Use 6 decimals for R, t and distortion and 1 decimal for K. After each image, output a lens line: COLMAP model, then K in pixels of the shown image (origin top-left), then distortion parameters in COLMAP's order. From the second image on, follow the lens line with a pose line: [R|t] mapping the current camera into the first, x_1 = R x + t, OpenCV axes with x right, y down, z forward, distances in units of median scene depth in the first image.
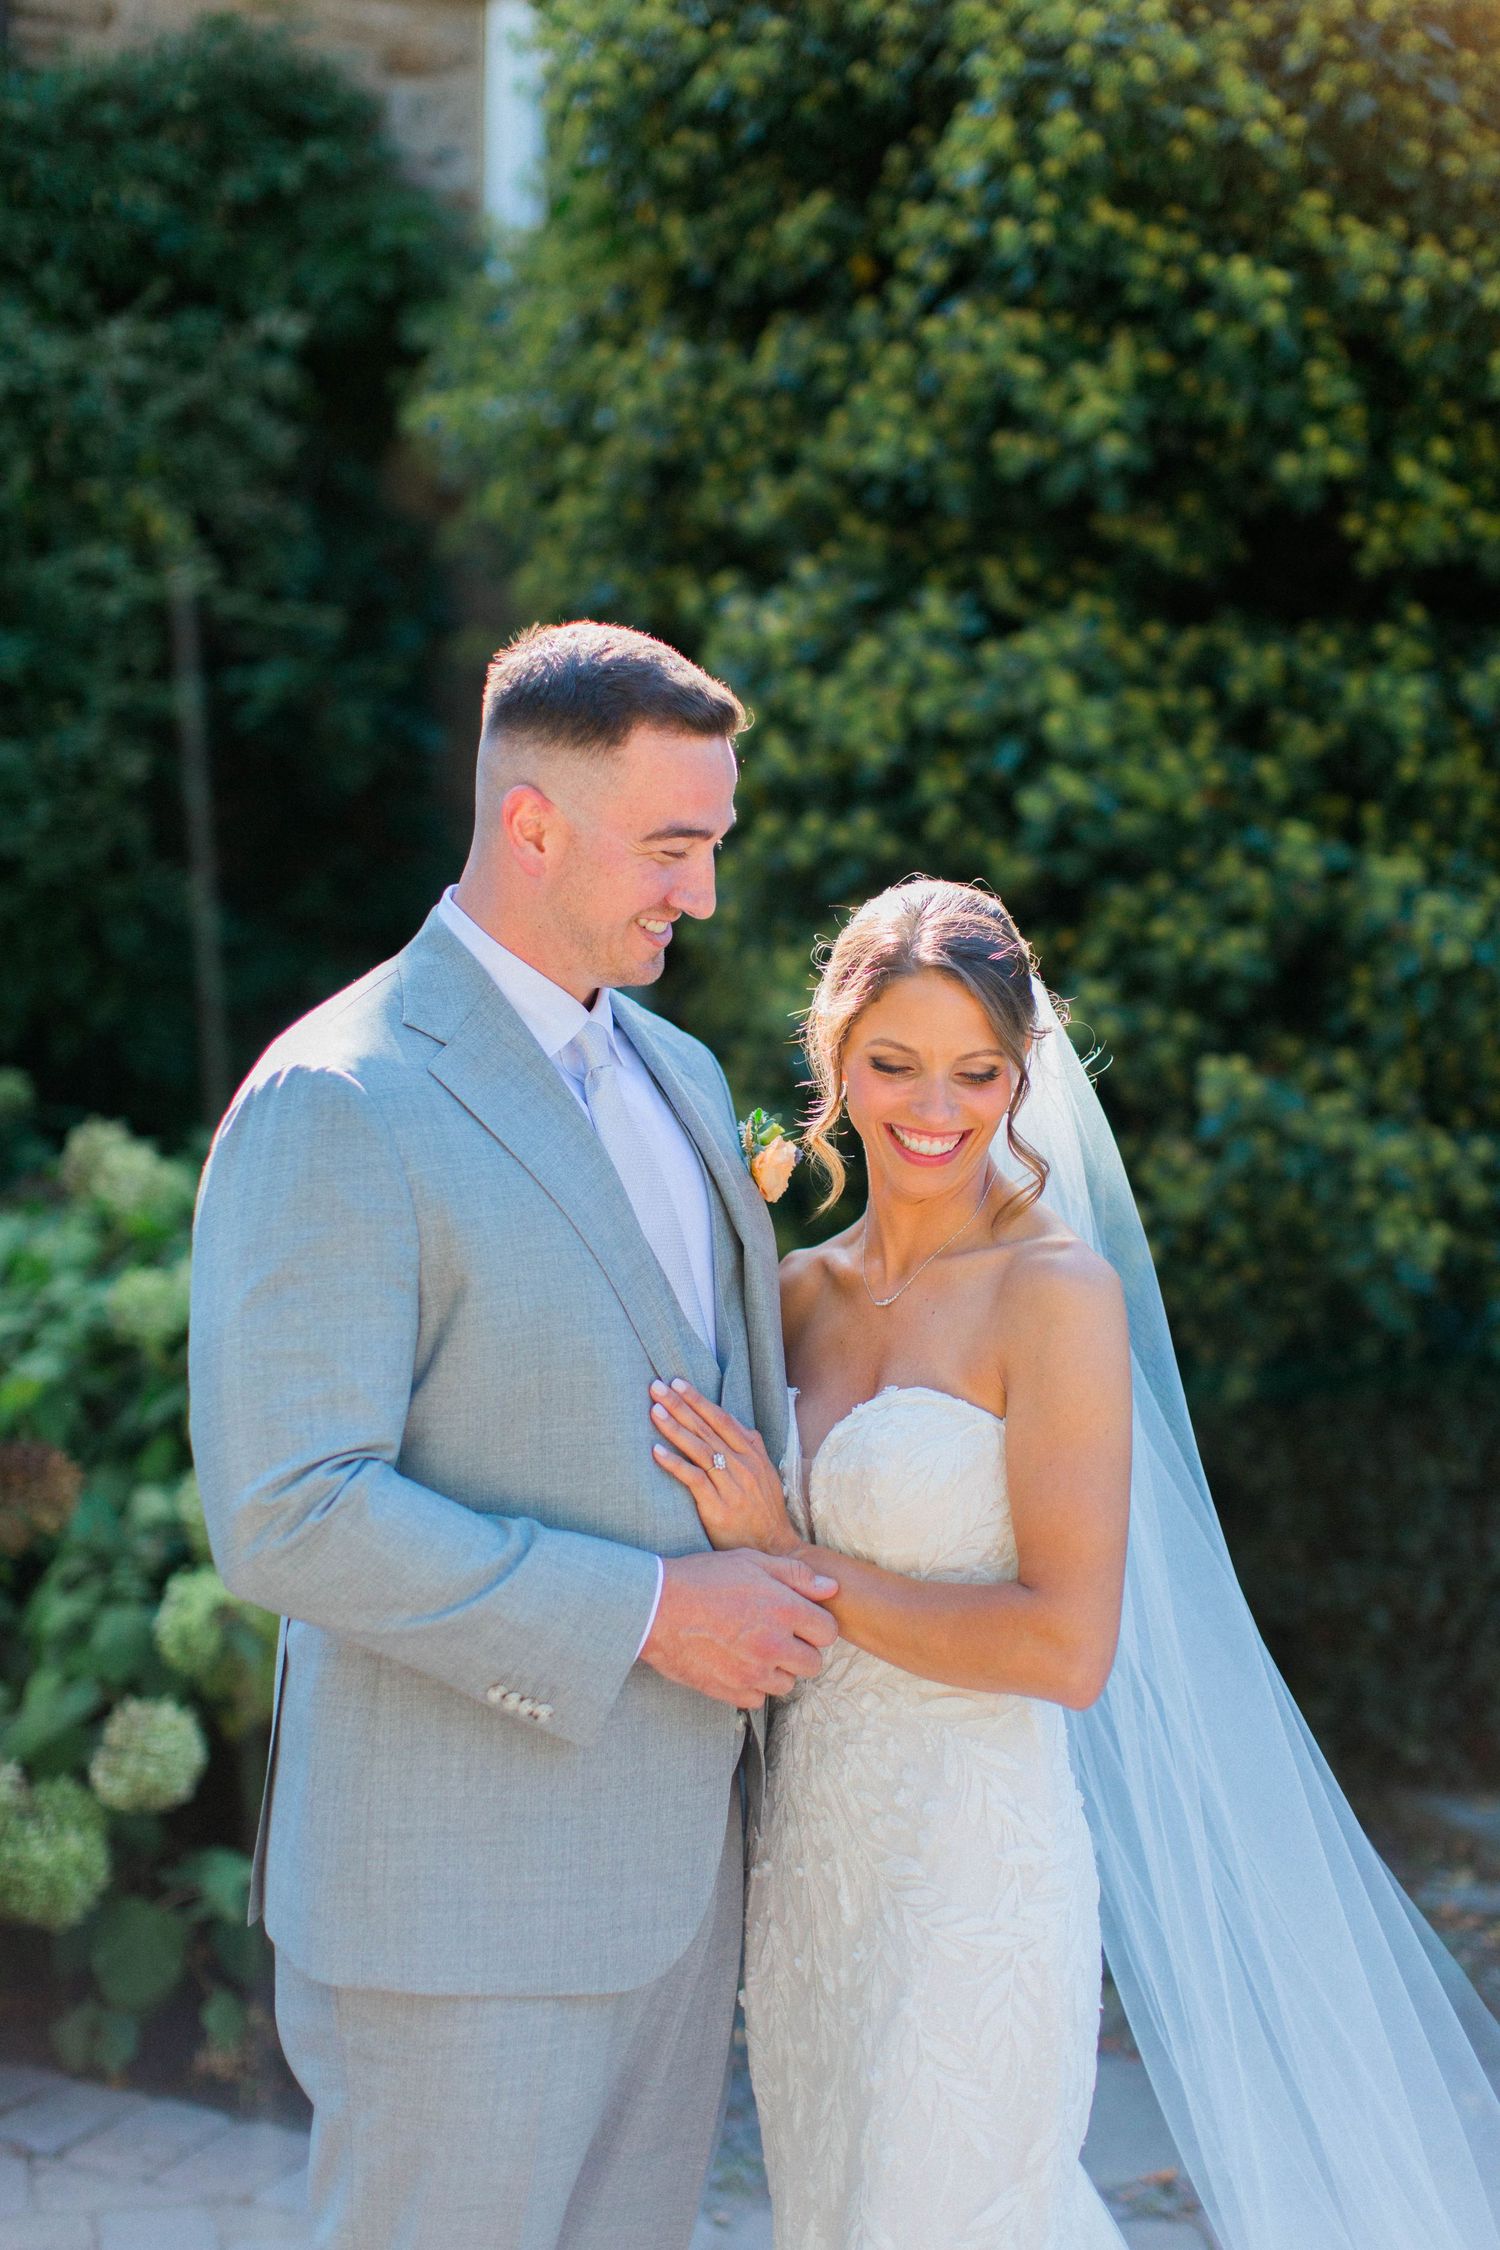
lens RADIAL K [[3197.2, 0, 752.2], [0, 3197.2, 1114.5], [0, 0, 1]] dist [0.013533, 0.002361]
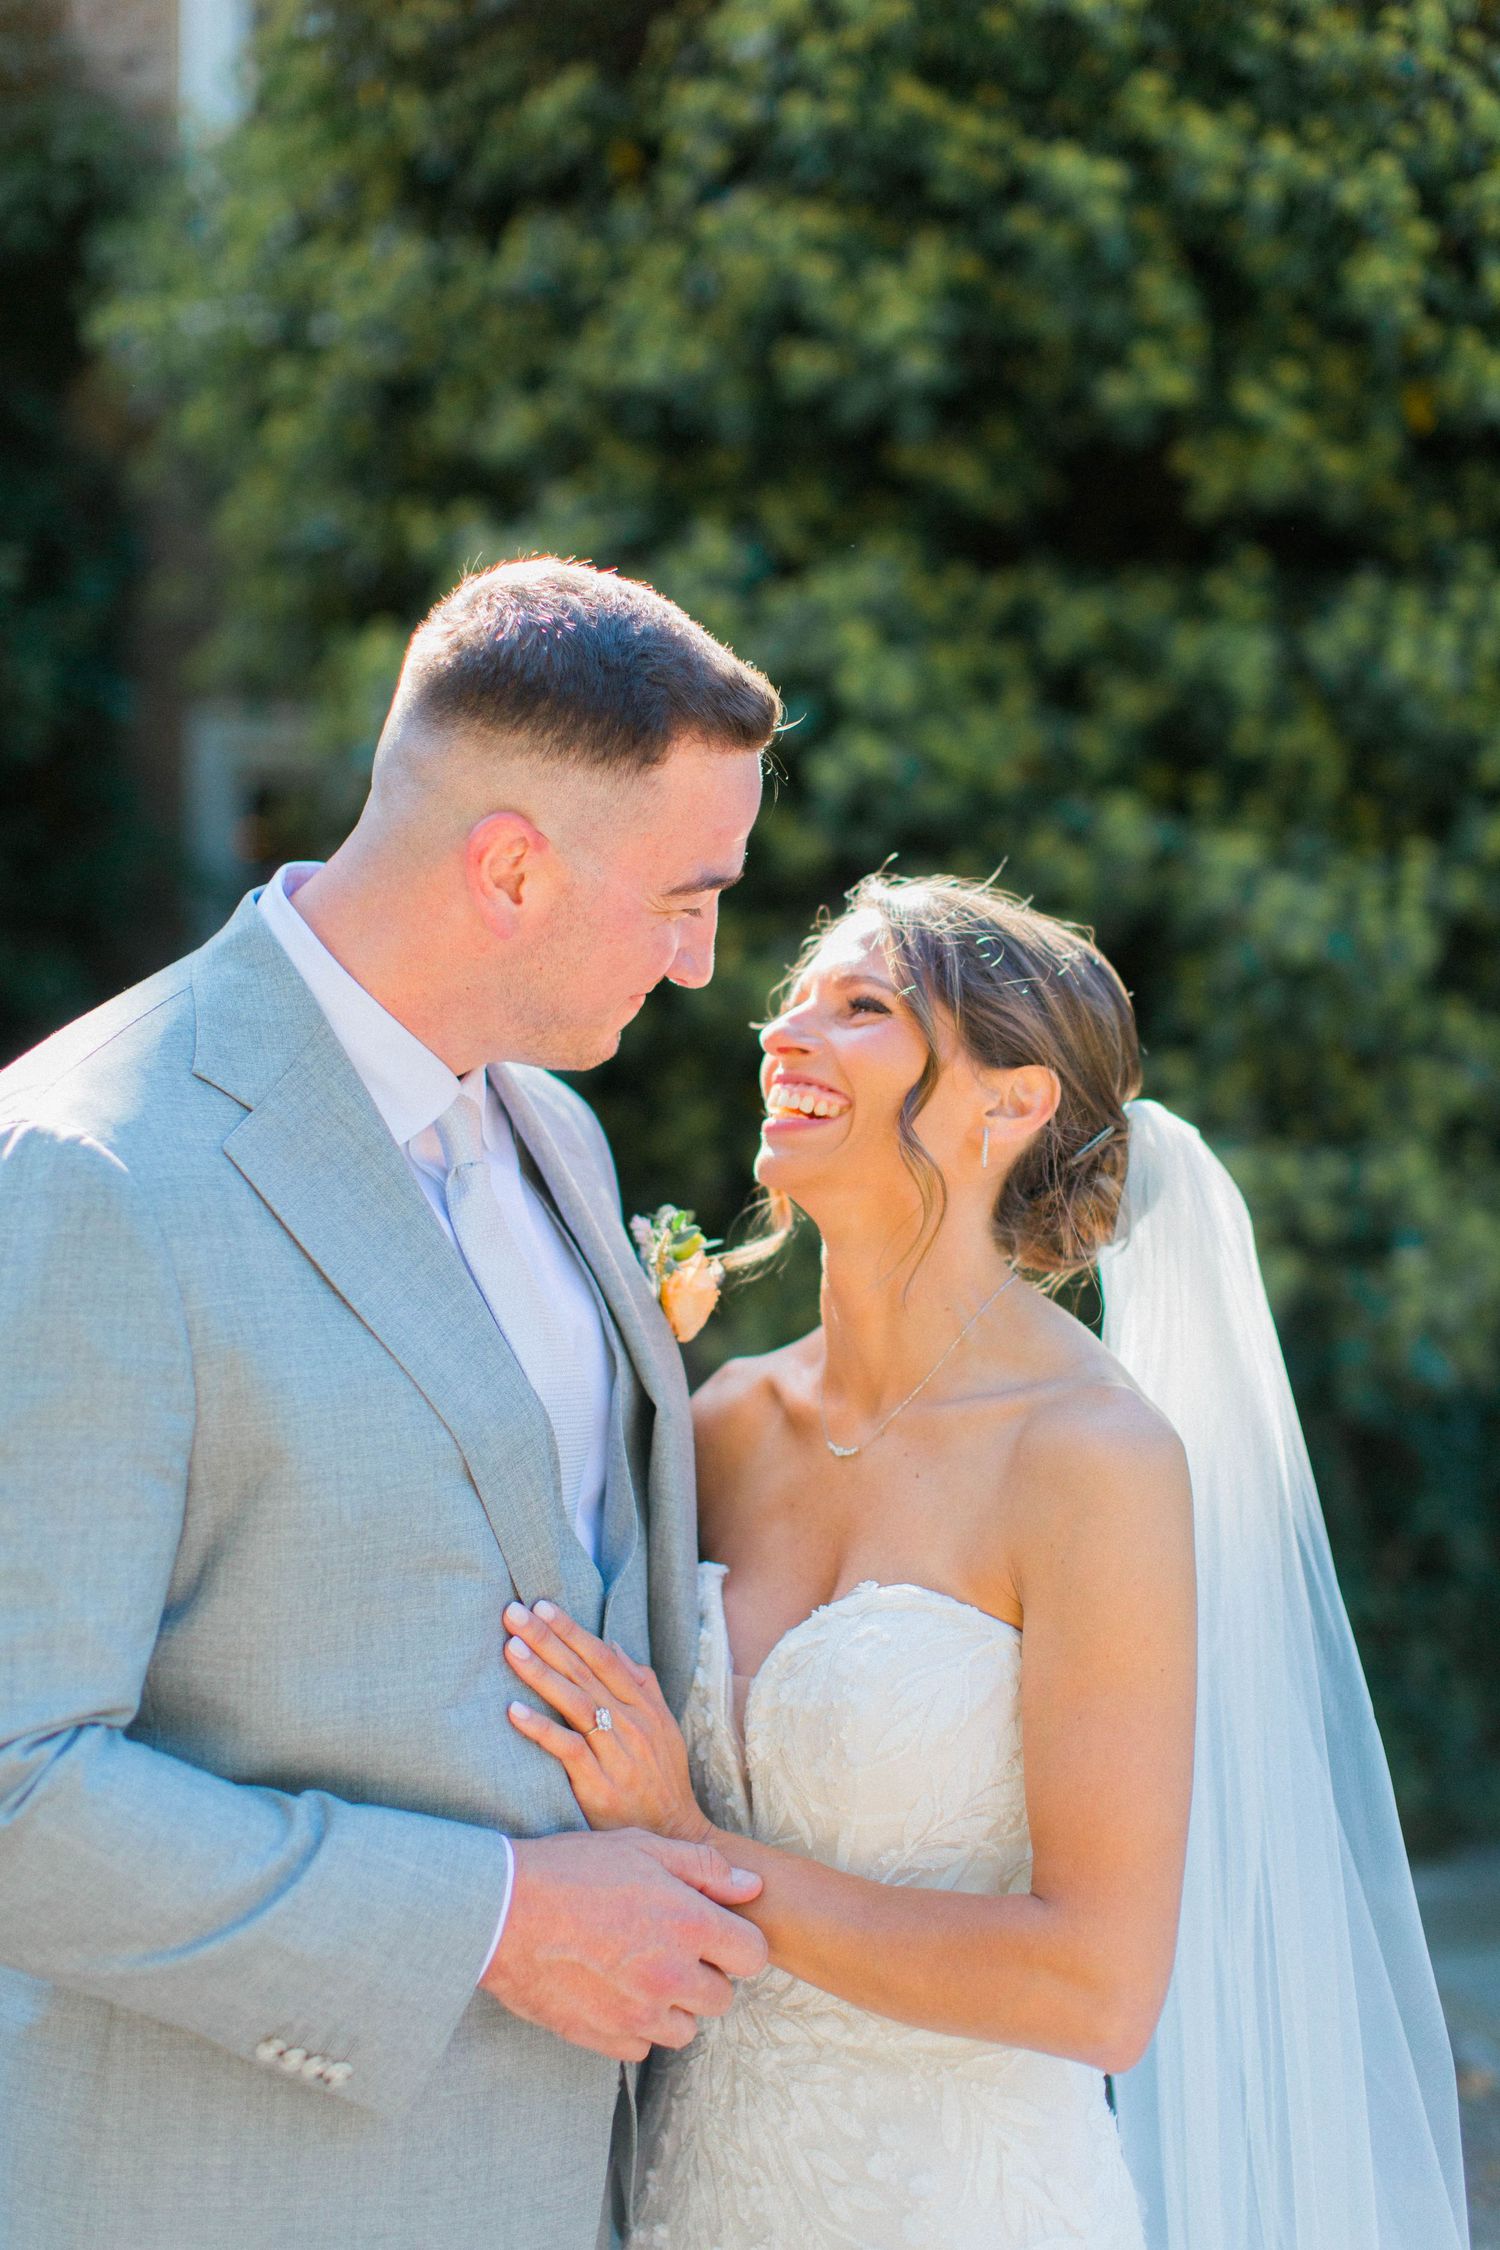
lens RADIAL K [[3316.0, 0, 714.2], [0, 3316.0, 1188.2], [0, 0, 1]] dist [-0.025309, 0.068798]
pose [[0.996844, -0.000357, 0.079389, -0.013928], [-0.001710, 0.999661, 0.025968, -0.007287], [-0.079372, -0.026022, 0.996505, 0.097934]]
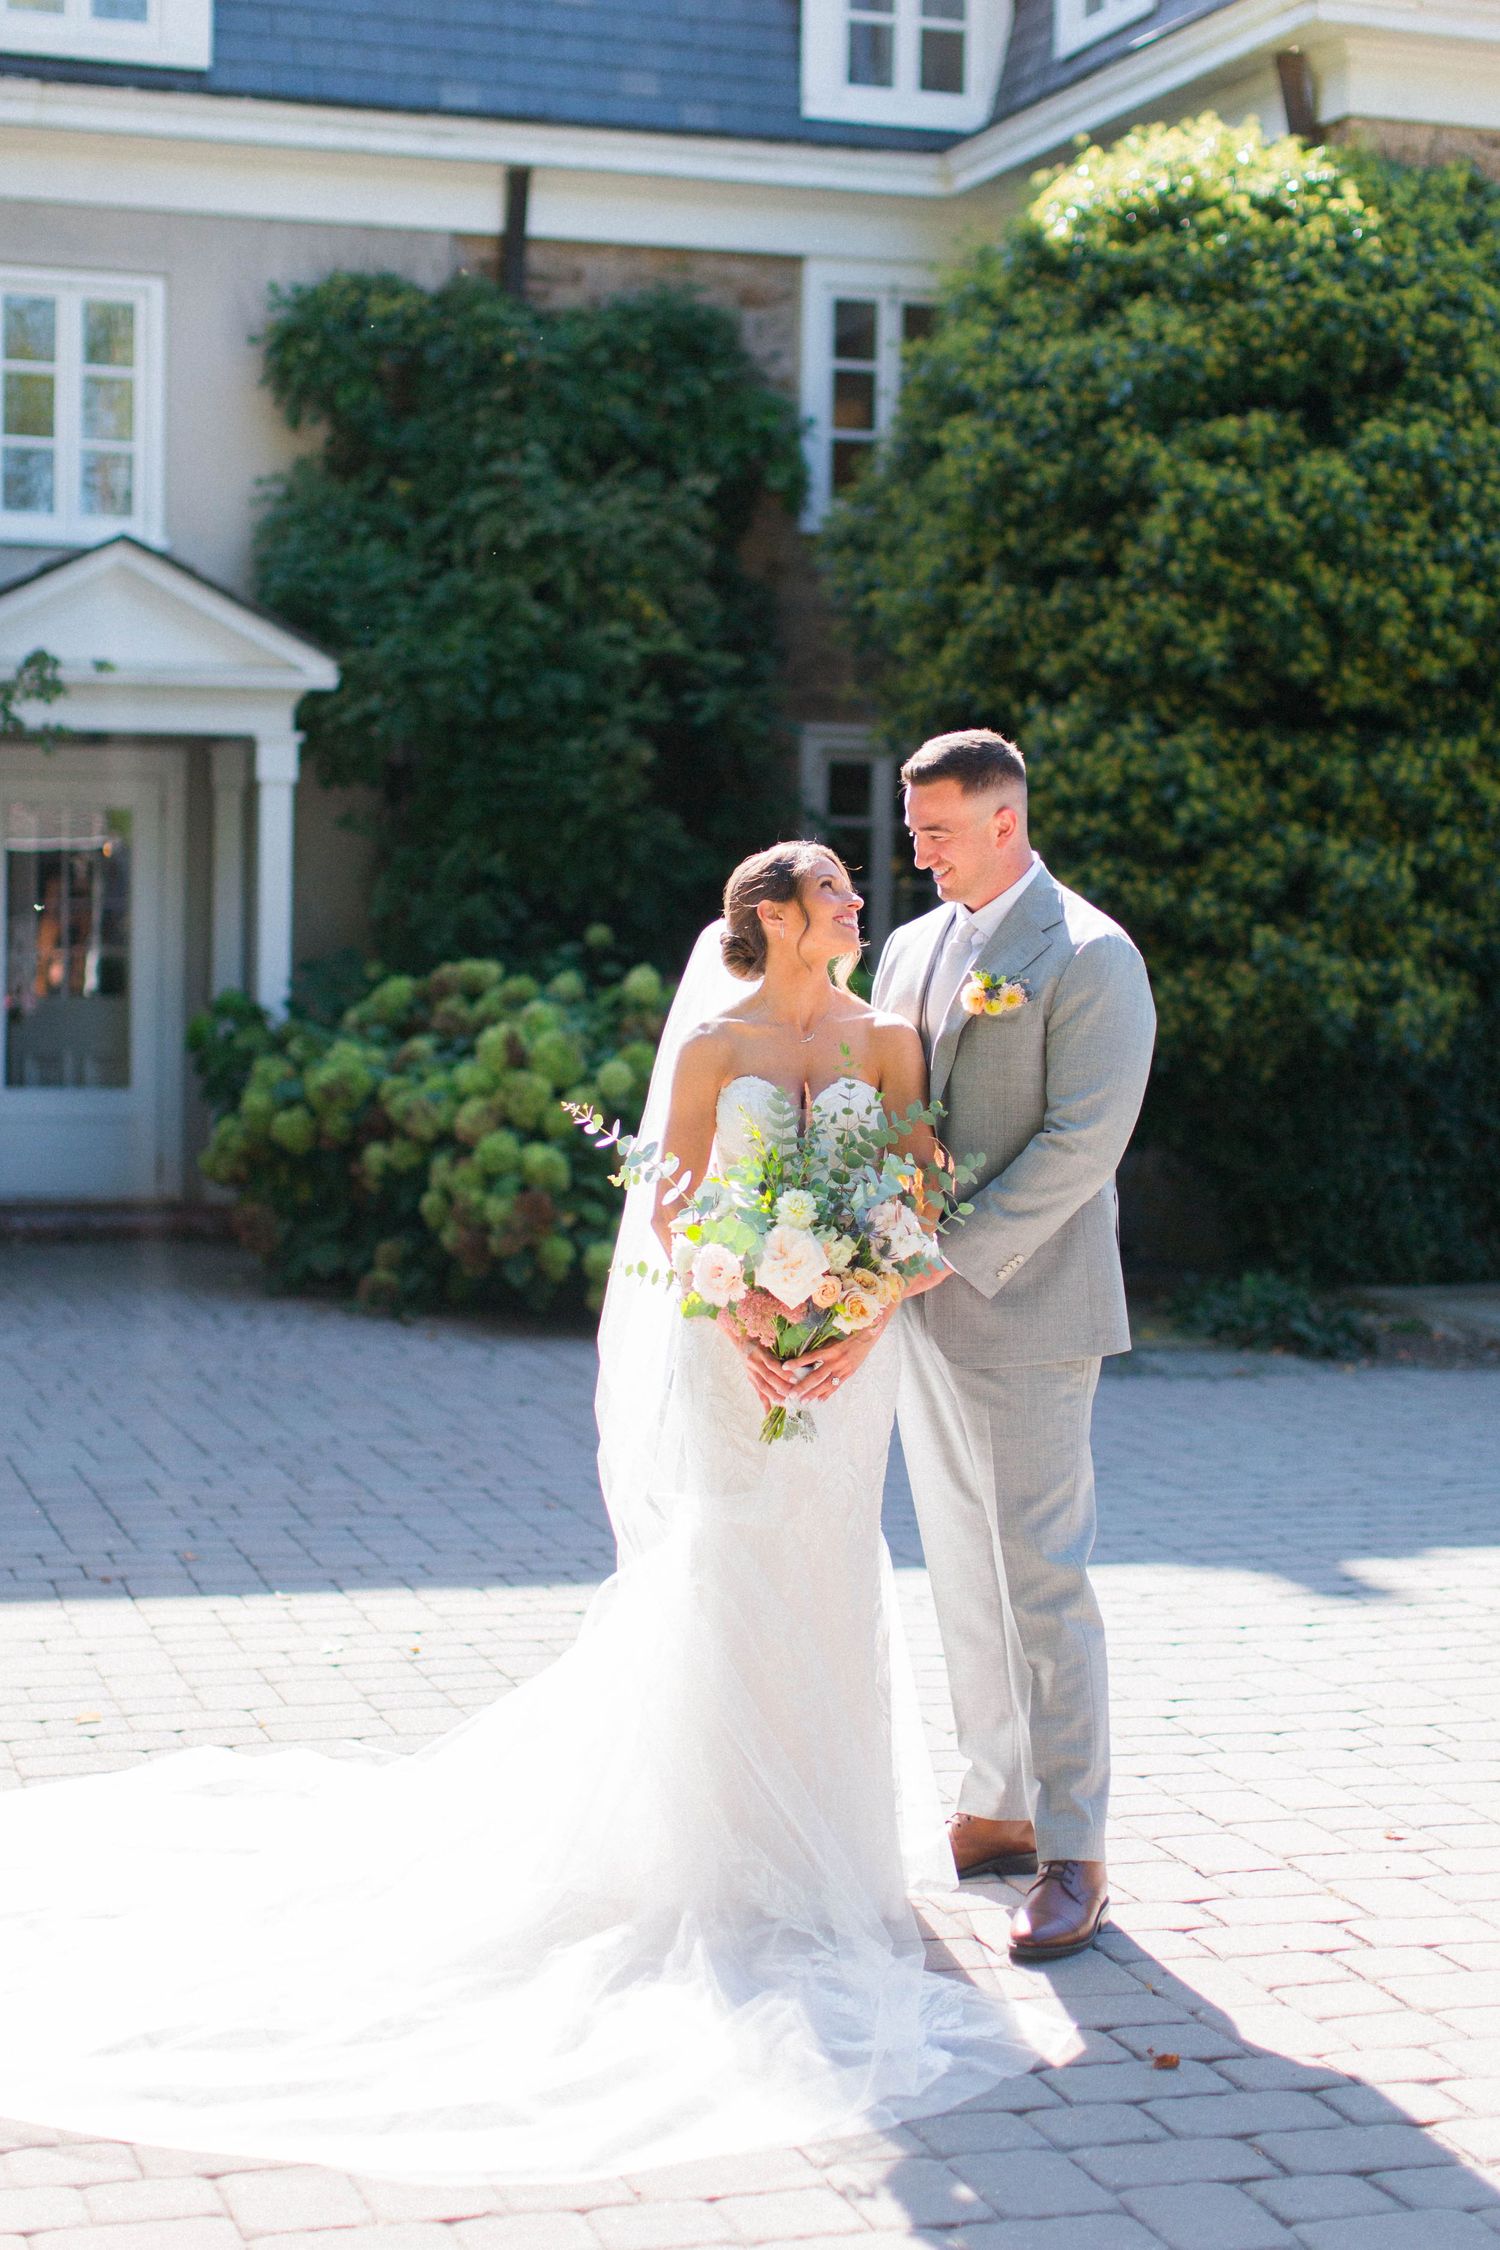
lens RADIAL K [[3463.5, 0, 751.7], [0, 3463.5, 1045.4], [0, 0, 1]] dist [-0.049118, 0.100103]
pose [[0.999899, 0.009228, 0.010816, -0.241067], [-0.009471, 0.999699, 0.022647, 0.014858], [-0.010604, -0.022747, 0.999685, -1.449165]]
